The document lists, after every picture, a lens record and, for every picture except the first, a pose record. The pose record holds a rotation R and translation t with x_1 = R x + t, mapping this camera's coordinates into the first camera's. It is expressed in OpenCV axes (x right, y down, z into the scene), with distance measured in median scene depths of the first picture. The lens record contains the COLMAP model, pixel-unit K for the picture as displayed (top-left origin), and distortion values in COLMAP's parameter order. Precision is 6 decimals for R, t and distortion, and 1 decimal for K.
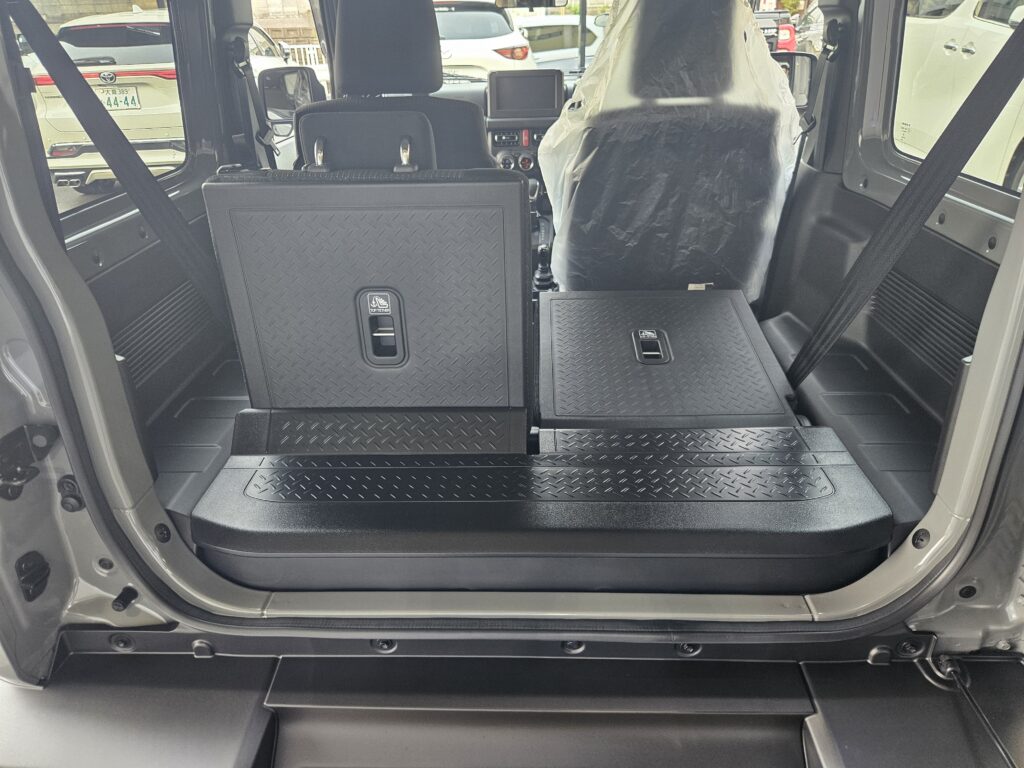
lens RADIAL K [[691.3, 0, 507.5], [0, 691.3, 390.2], [0, 0, 1]] dist [0.048809, -0.042805]
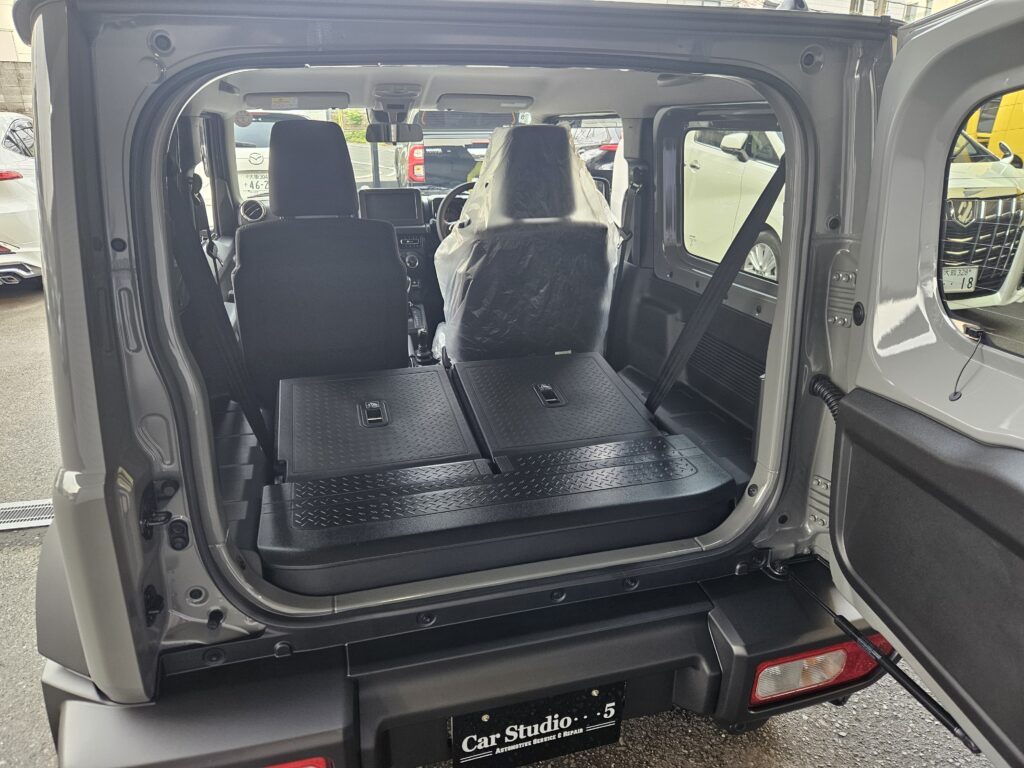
lens RADIAL K [[691.3, 0, 505.5], [0, 691.3, 385.0], [0, 0, 1]] dist [0.048809, -0.042805]
pose [[0.956042, -0.078138, 0.282629, -0.296829], [0.113283, 0.987432, -0.110204, 0.064331], [-0.270465, 0.137376, 0.952878, -0.311115]]
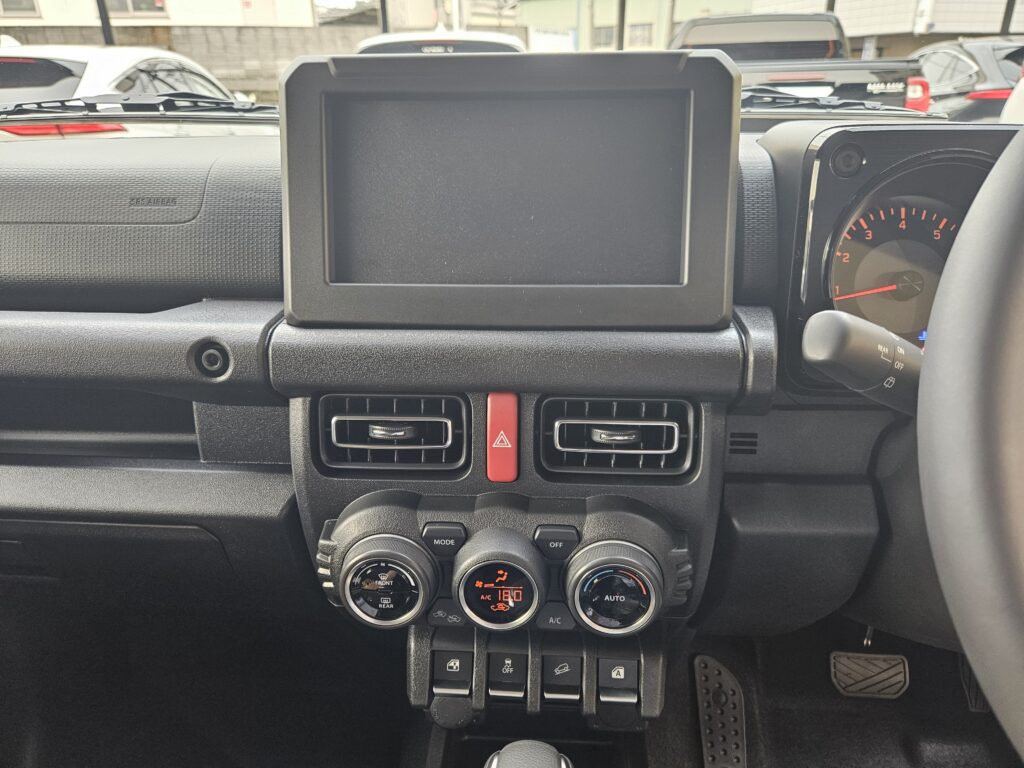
lens RADIAL K [[691.3, 0, 518.3], [0, 691.3, 392.2], [0, 0, 1]] dist [0.048809, -0.042805]
pose [[0.999651, 0.022766, -0.013433, 0.066056], [-0.023796, 0.996322, -0.082313, -0.731533], [0.011510, 0.082604, 0.996516, 1.684874]]
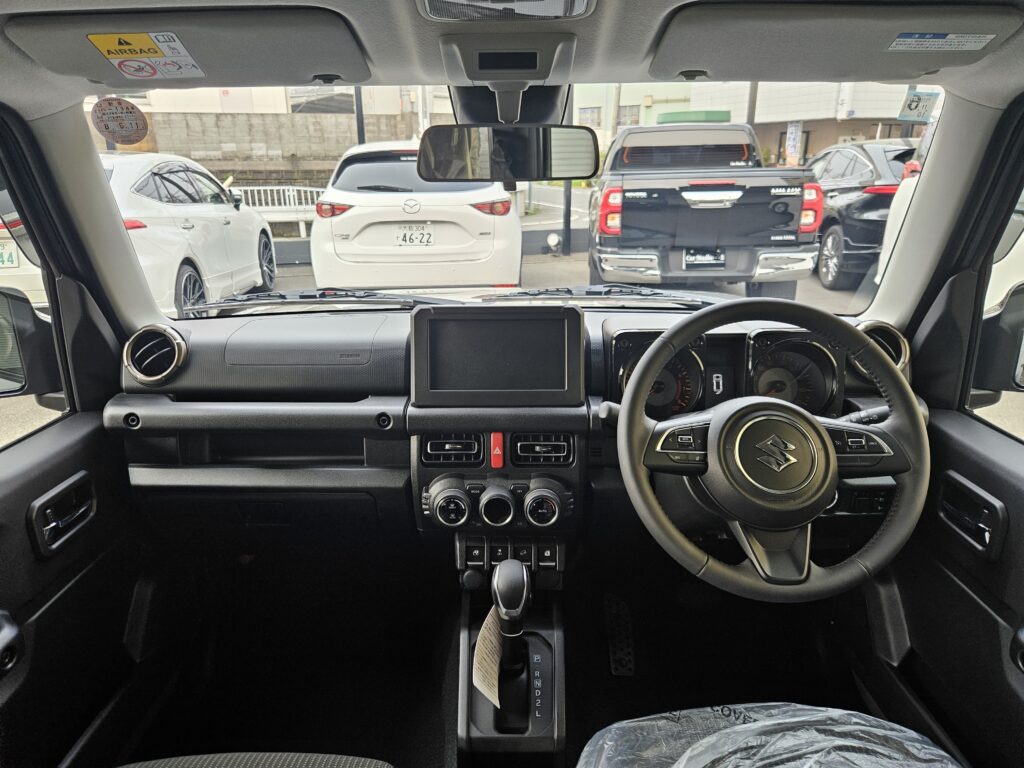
lens RADIAL K [[691.3, 0, 510.0], [0, 691.3, 374.0], [0, 0, 1]] dist [0.048809, -0.042805]
pose [[0.999576, 0.009733, 0.027457, 0.044520], [-0.004229, 0.981031, -0.193803, -0.661290], [-0.028822, 0.193605, 0.980656, 1.151315]]
